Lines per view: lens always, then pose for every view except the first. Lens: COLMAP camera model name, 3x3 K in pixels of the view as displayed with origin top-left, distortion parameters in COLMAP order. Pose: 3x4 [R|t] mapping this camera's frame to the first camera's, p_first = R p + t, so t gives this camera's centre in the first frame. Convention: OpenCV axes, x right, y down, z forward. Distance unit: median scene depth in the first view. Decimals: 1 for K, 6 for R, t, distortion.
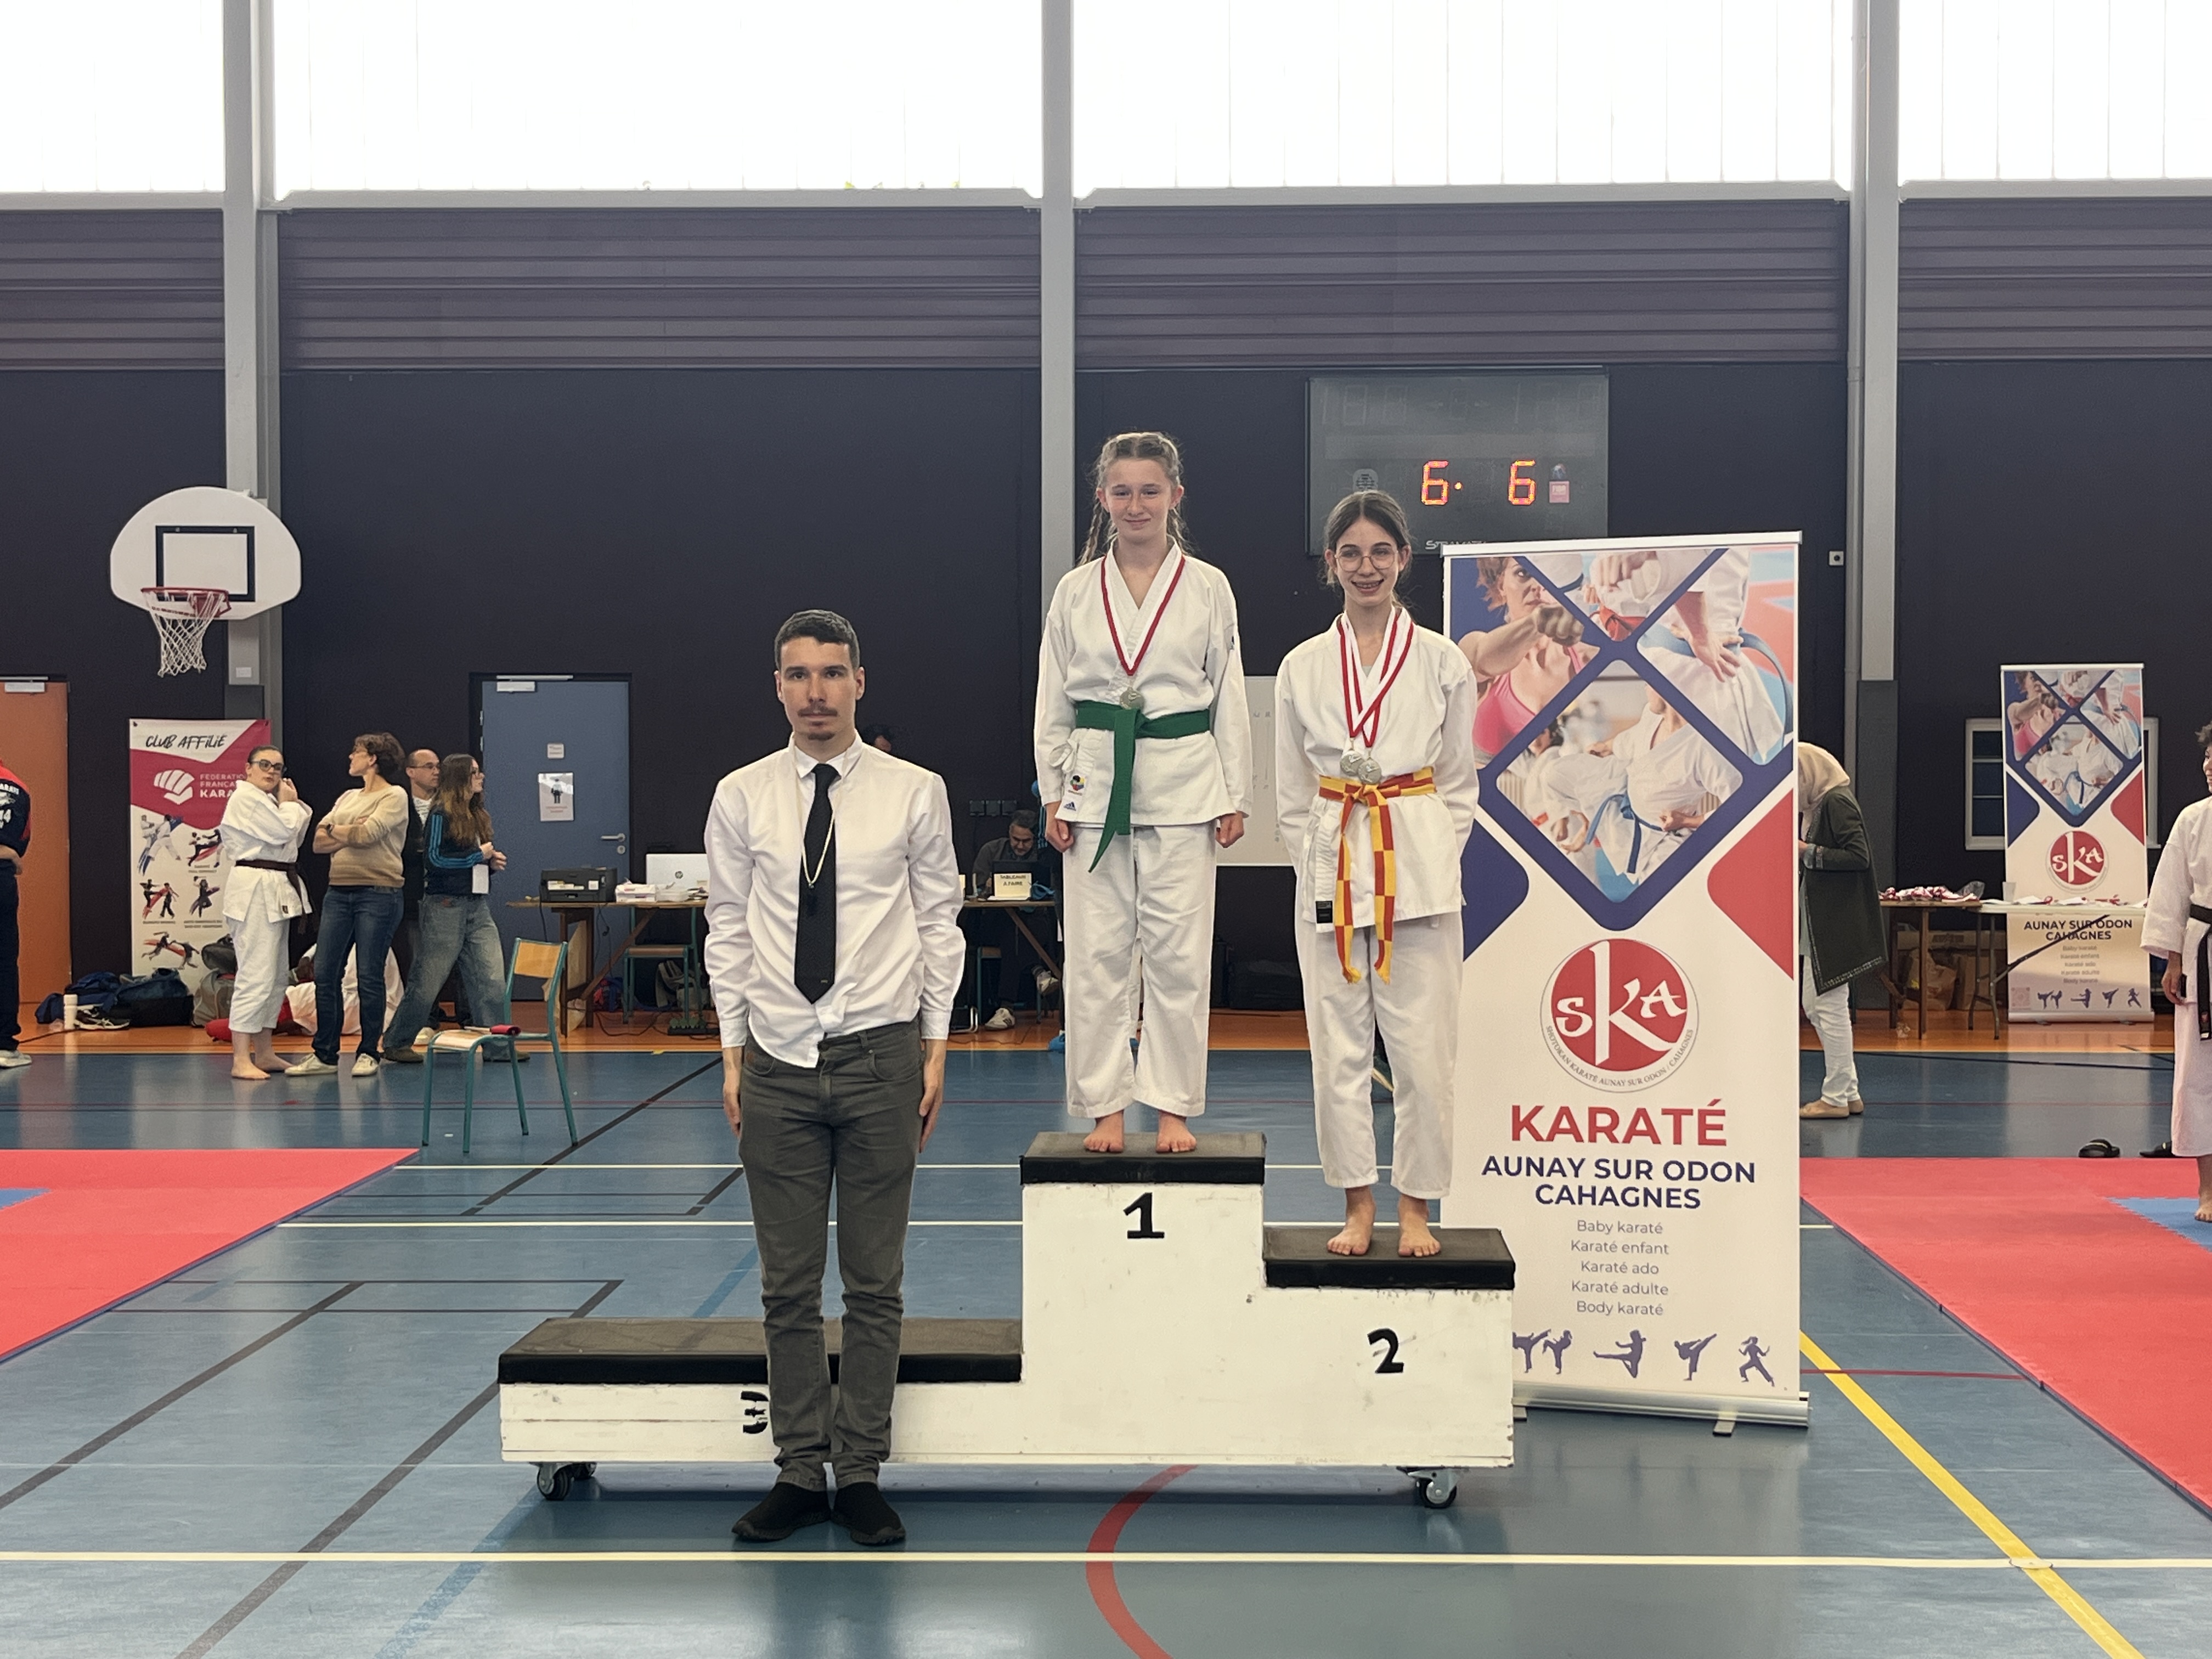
lens RADIAL K [[2864.1, 0, 1138.2], [0, 2864.1, 807.8], [0, 0, 1]] dist [0.006428, -0.000182]
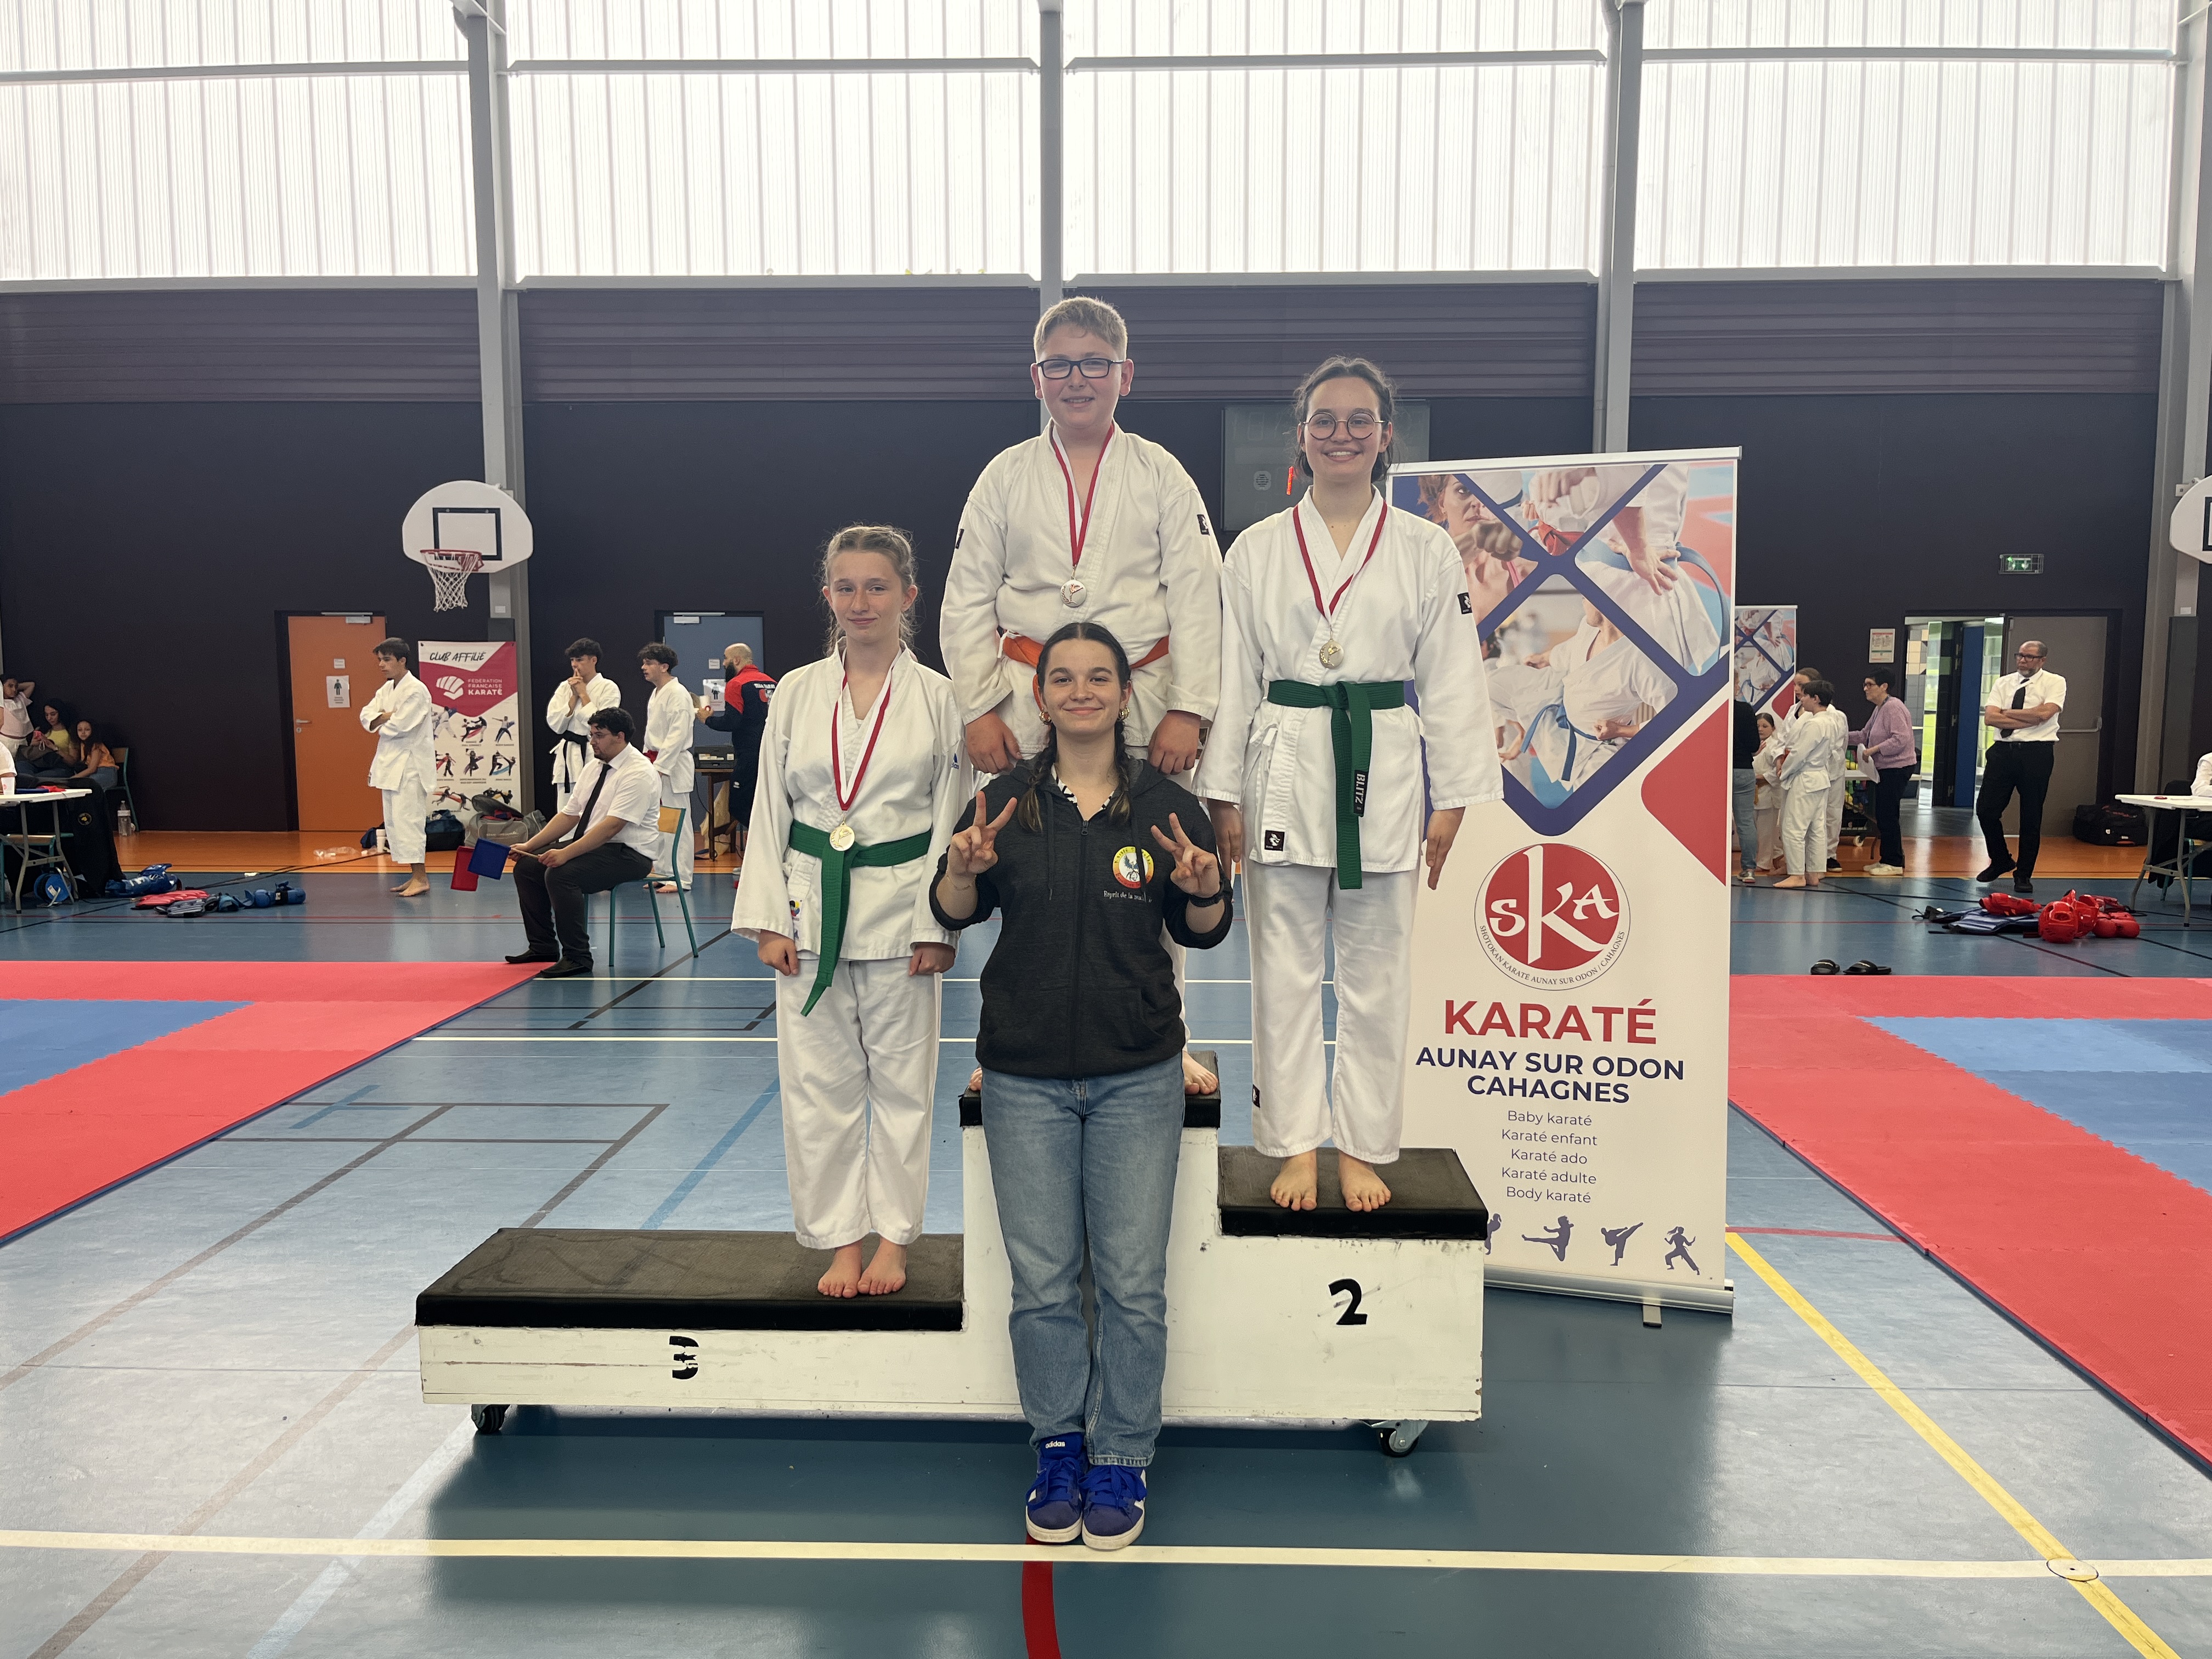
lens RADIAL K [[1659.5, 0, 1103.8], [0, 1659.5, 844.0], [0, 0, 1]] dist [0.007731, 0.001374]
pose [[0.999987, 0.002436, -0.004516, 0.007118], [-0.002033, 0.996189, 0.087193, -0.006489], [0.004711, -0.087183, 0.996181, 0.395812]]
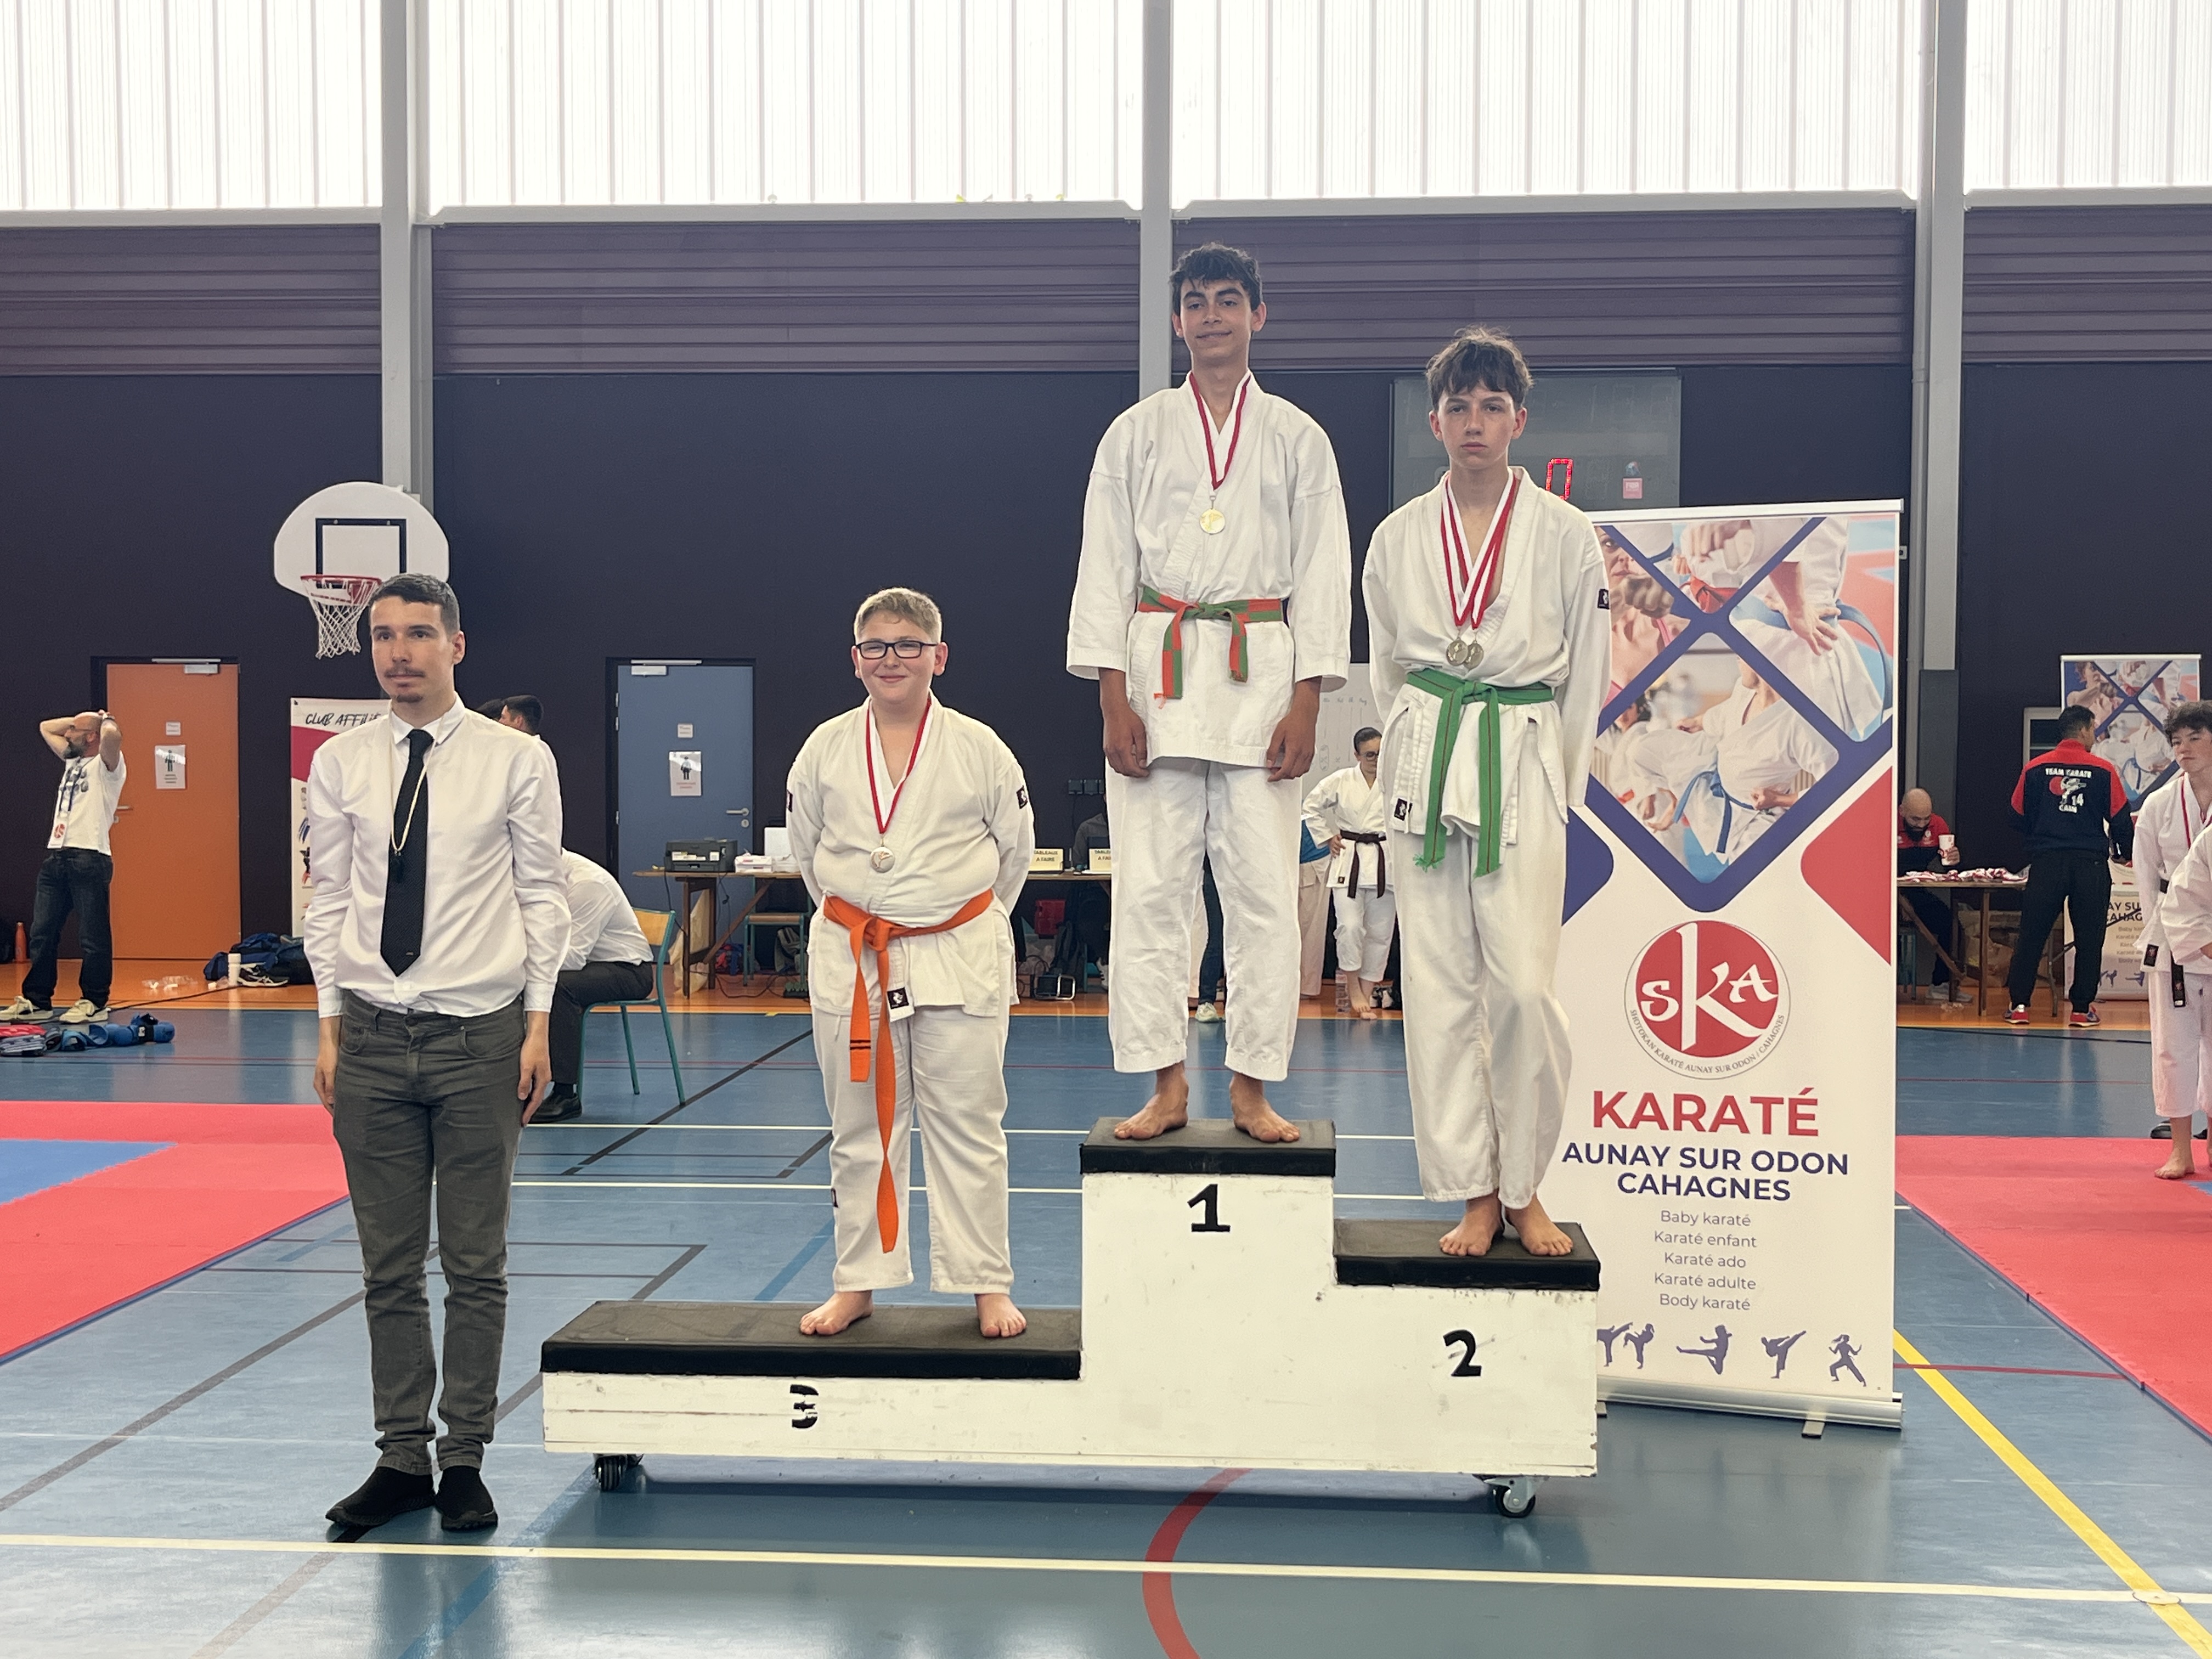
lens RADIAL K [[2592.9, 0, 1106.0], [0, 2592.9, 829.5], [0, 0, 1]] dist [-0.004439, 0.021461]
pose [[0.998699, 0.007657, -0.050410, 0.008814], [-0.006875, 0.999854, 0.015664, 0.002609], [0.050523, -0.015297, 0.998606, 0.115344]]
